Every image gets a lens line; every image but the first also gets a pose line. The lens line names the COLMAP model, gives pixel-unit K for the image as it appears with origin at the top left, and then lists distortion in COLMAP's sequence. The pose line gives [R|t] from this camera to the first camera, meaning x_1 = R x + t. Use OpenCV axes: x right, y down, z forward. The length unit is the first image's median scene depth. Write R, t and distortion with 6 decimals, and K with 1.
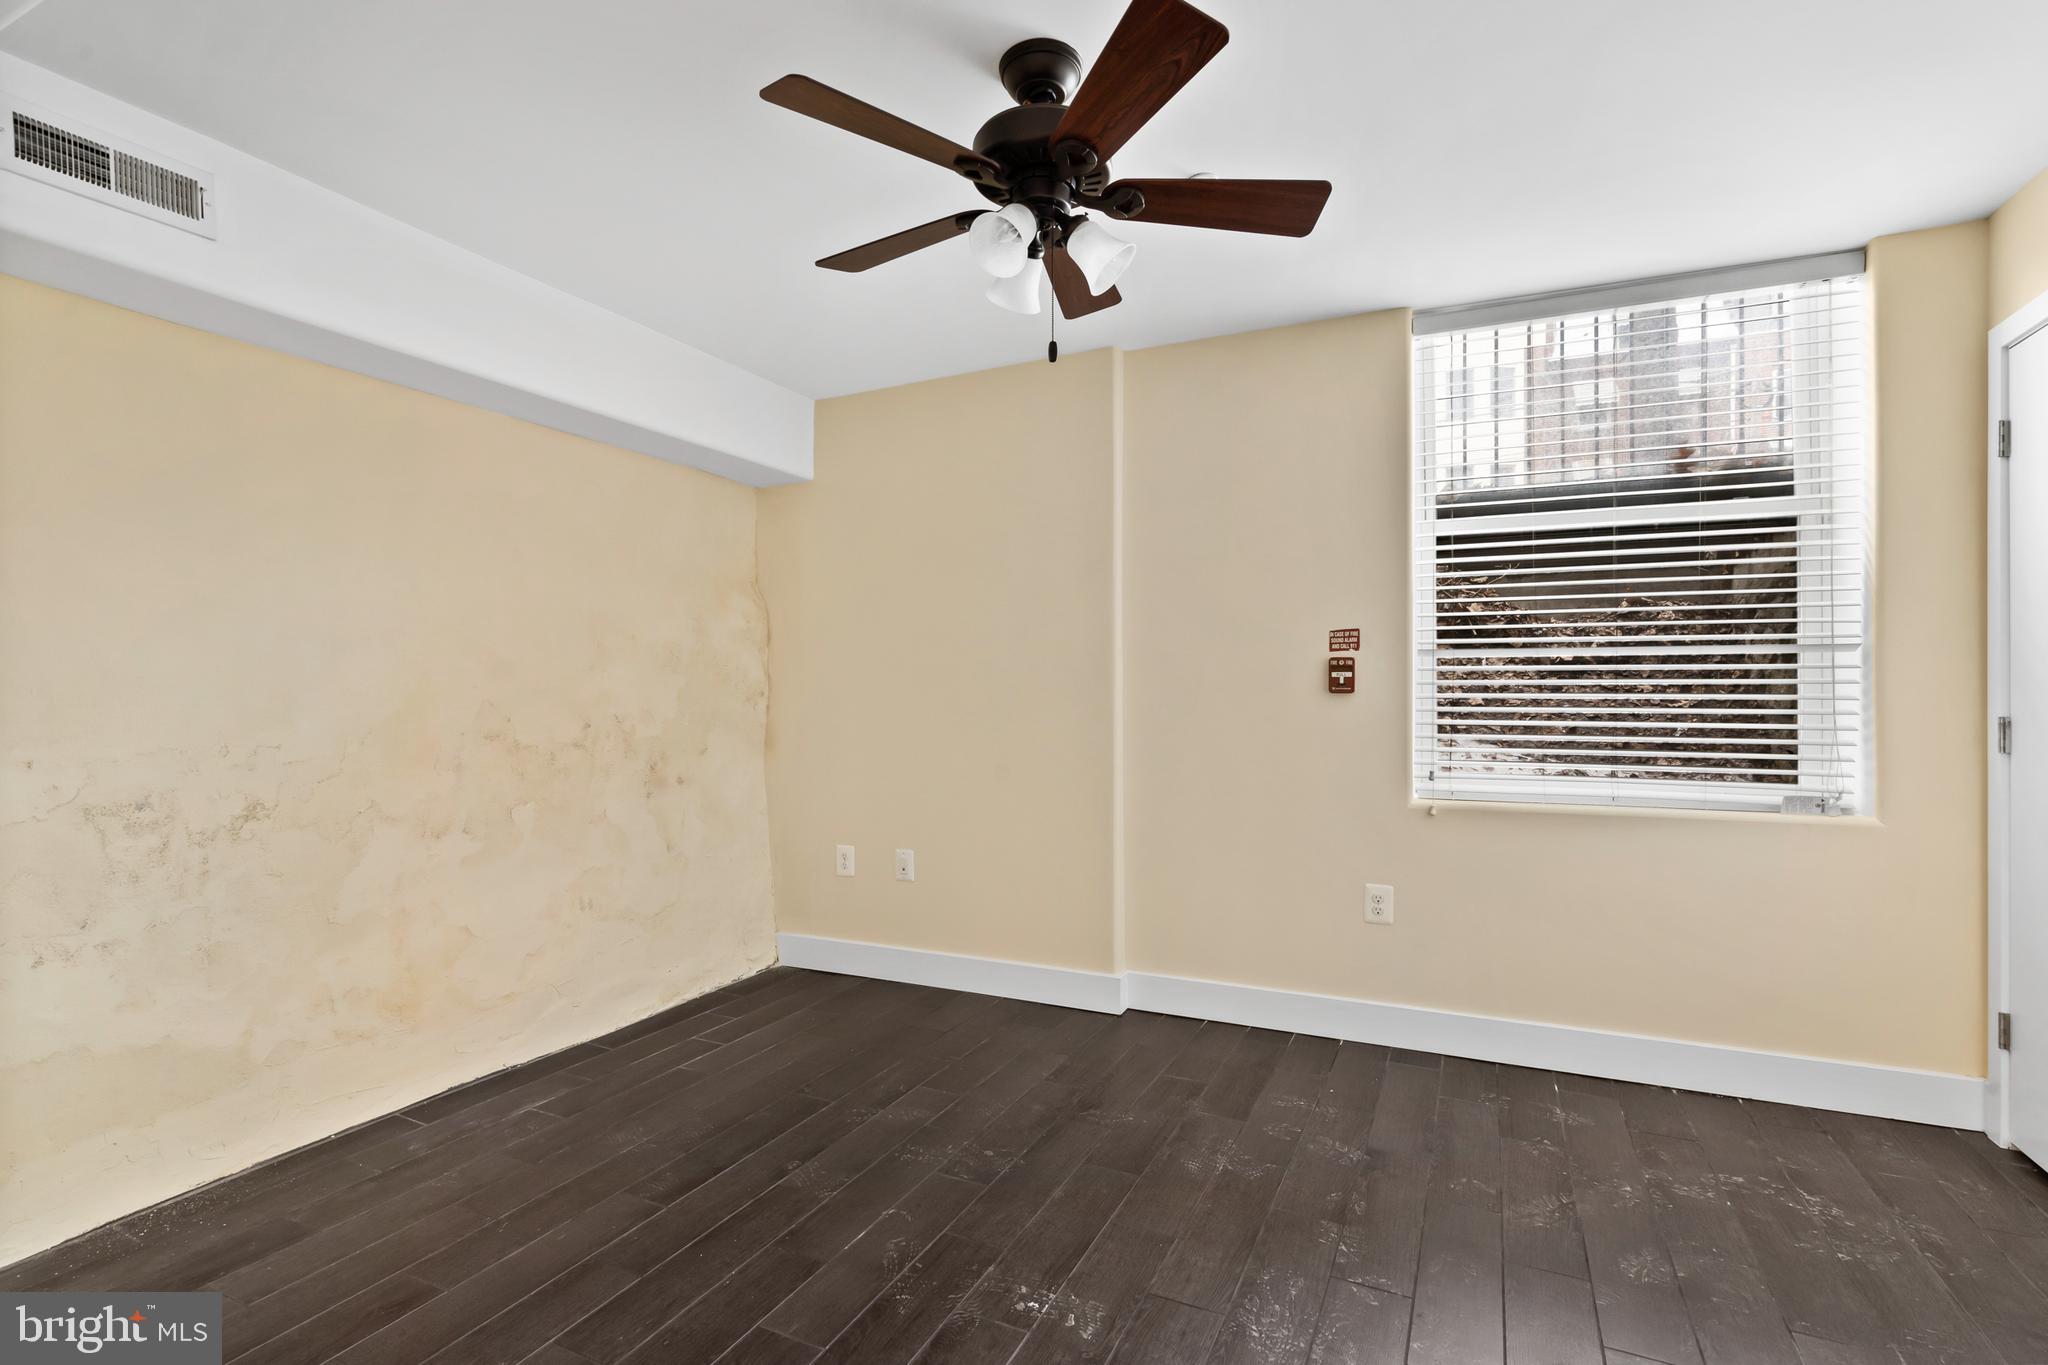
lens RADIAL K [[991.0, 0, 1024.0], [0, 991.0, 682.5], [0, 0, 1]] dist [0.000342, 0.000262]
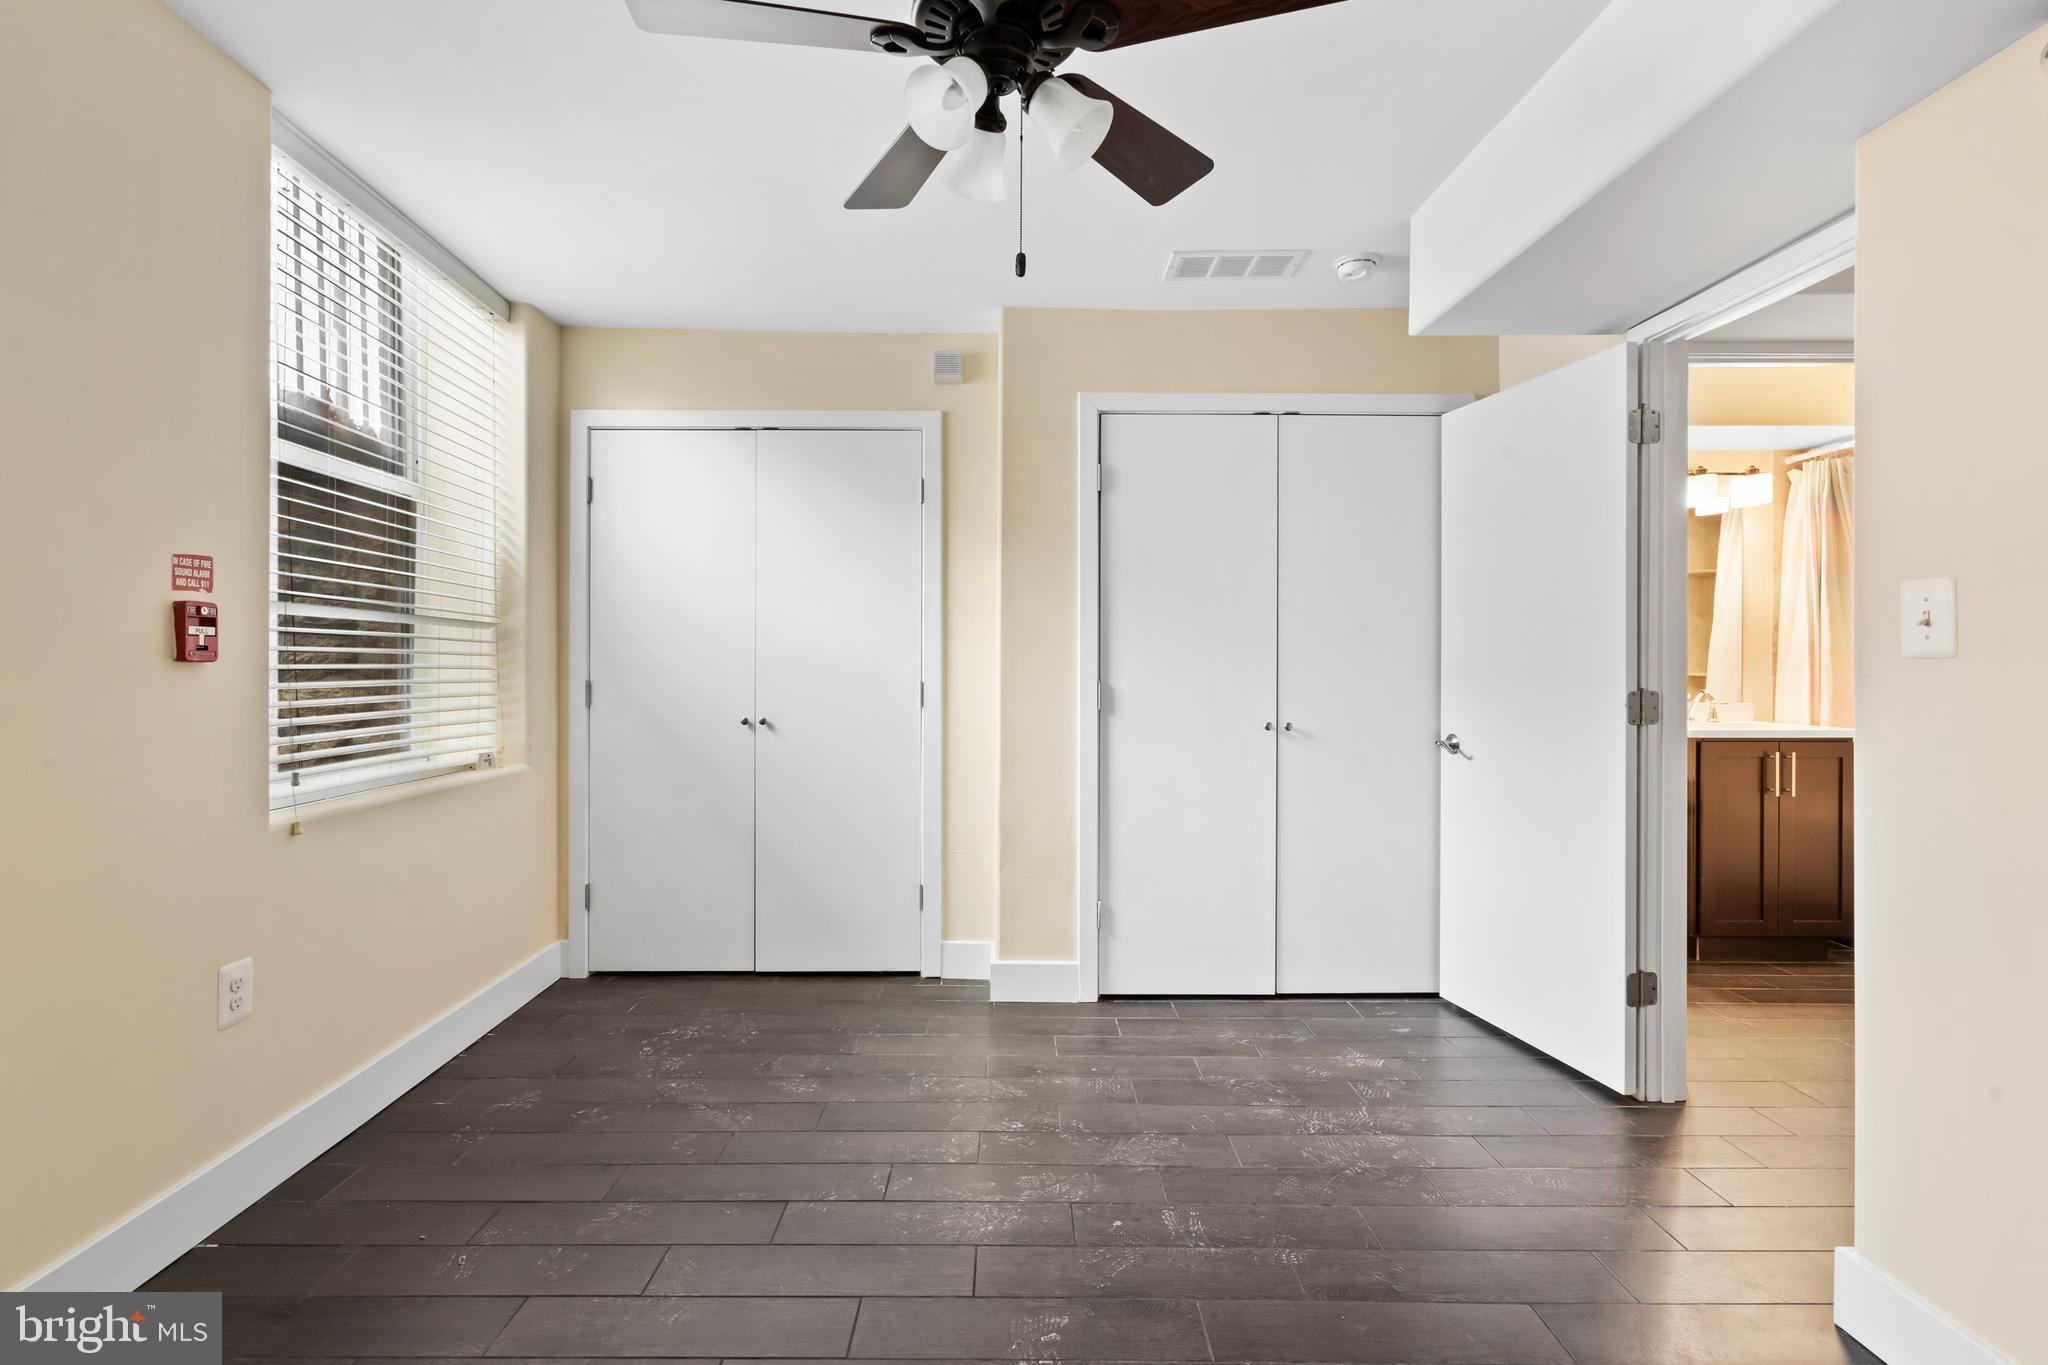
lens RADIAL K [[960.3, 0, 1018.8], [0, 960.3, 673.5], [0, 0, 1]] dist [0.000058, 0.000174]
pose [[-0.466647, -0.005064, 0.884429, -0.525842], [-0.011149, 0.999938, -0.000157, 0.015298], [-0.884373, -0.009934, -0.466675, 1.043369]]
